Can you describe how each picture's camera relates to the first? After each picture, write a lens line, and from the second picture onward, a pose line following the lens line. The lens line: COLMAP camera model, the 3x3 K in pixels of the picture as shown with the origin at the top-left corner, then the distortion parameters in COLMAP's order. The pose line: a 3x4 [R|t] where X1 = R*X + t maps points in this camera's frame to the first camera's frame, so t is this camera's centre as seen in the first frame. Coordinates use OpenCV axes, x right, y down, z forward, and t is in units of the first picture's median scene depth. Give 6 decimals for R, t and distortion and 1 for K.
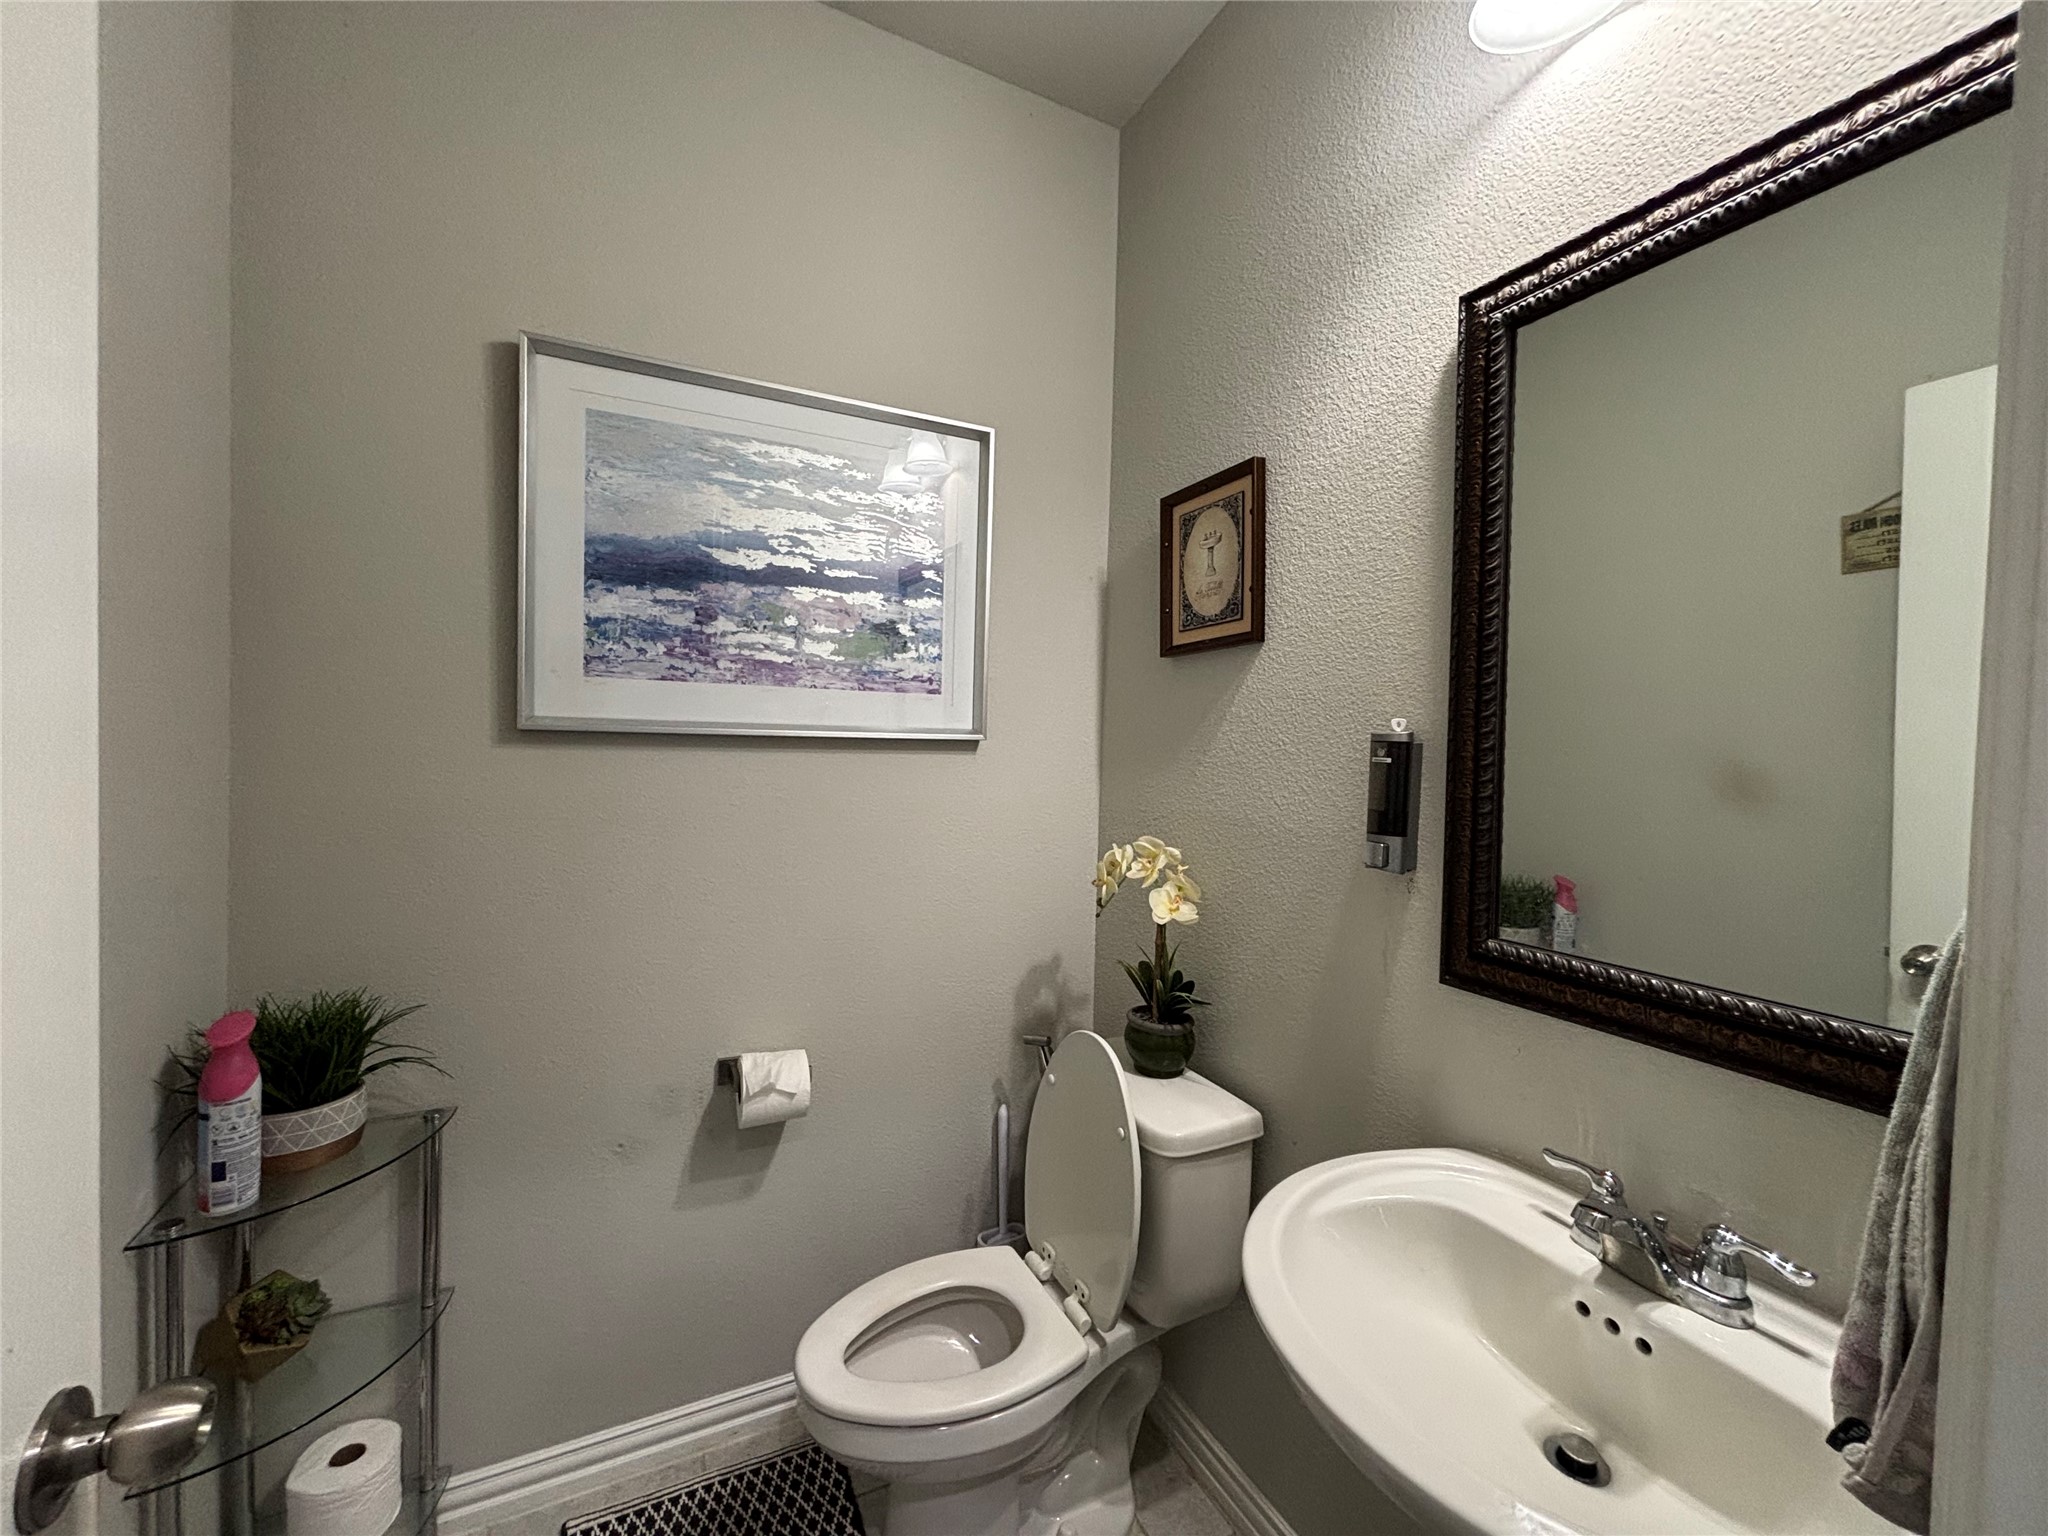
lens RADIAL K [[826.9, 0, 1026.9], [0, 826.9, 767.6], [0, 0, 1]] dist [-0.000551, 0.000127]
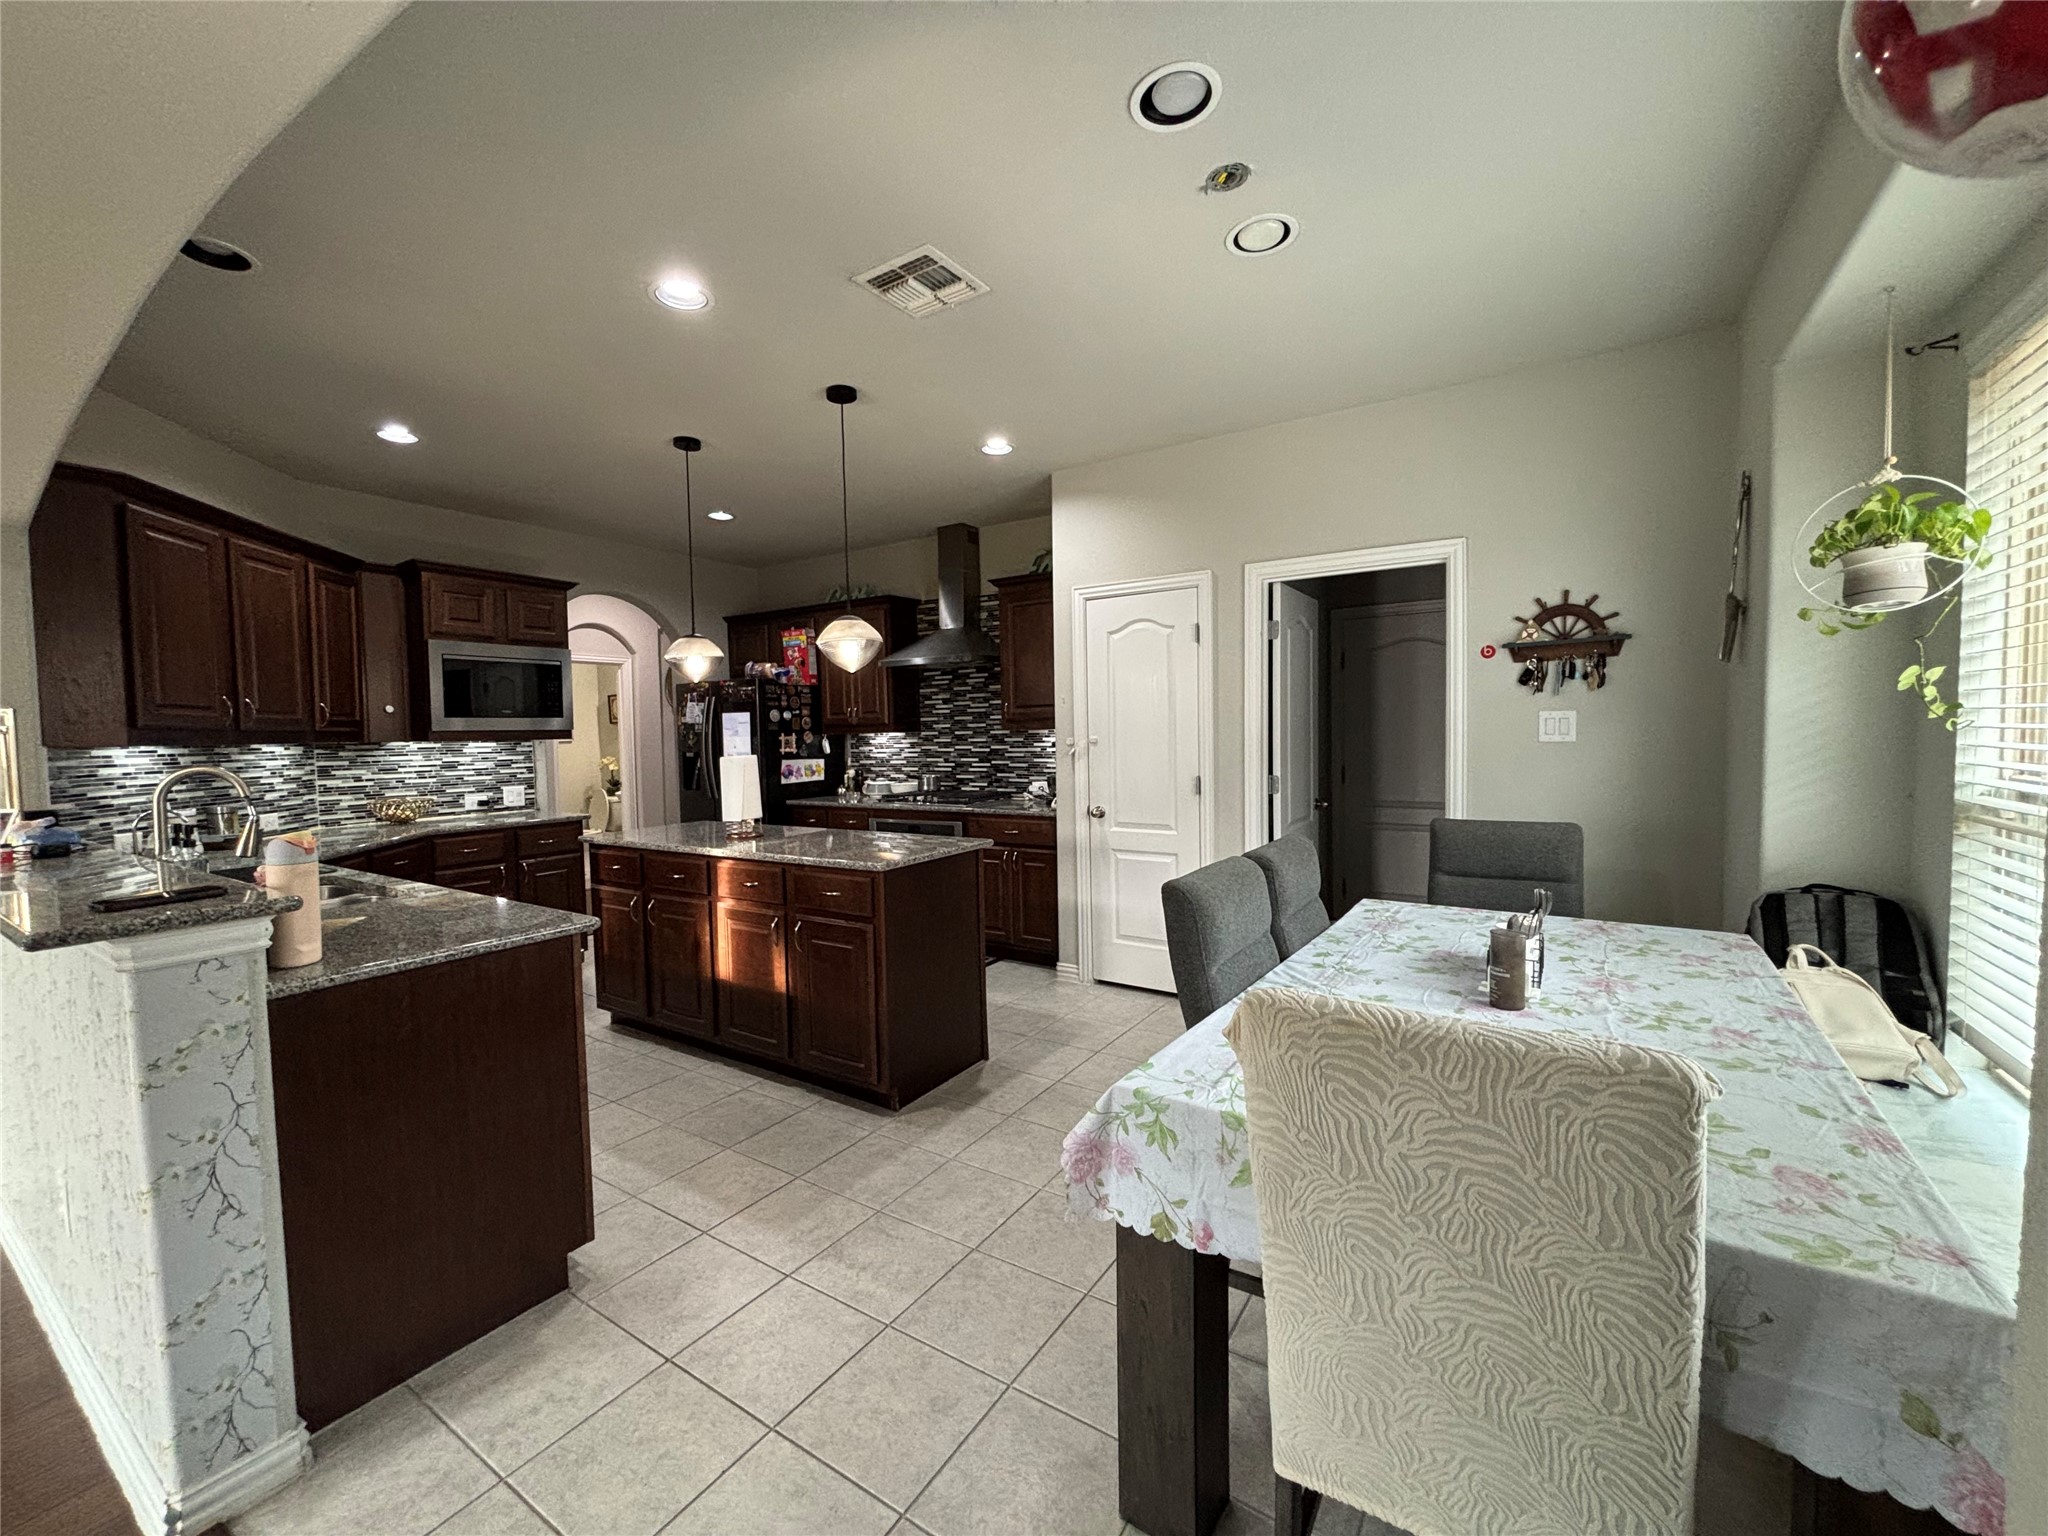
lens RADIAL K [[826.9, 0, 1037.7], [0, 826.9, 759.8], [0, 0, 1]] dist [-0.000551, 0.000127]
pose [[0.848092, -0.060585, 0.526374, -0.370548], [0.051536, 0.998163, 0.031852, 0.073844], [-0.527337, 0.000114, 0.849656, -5.686157]]
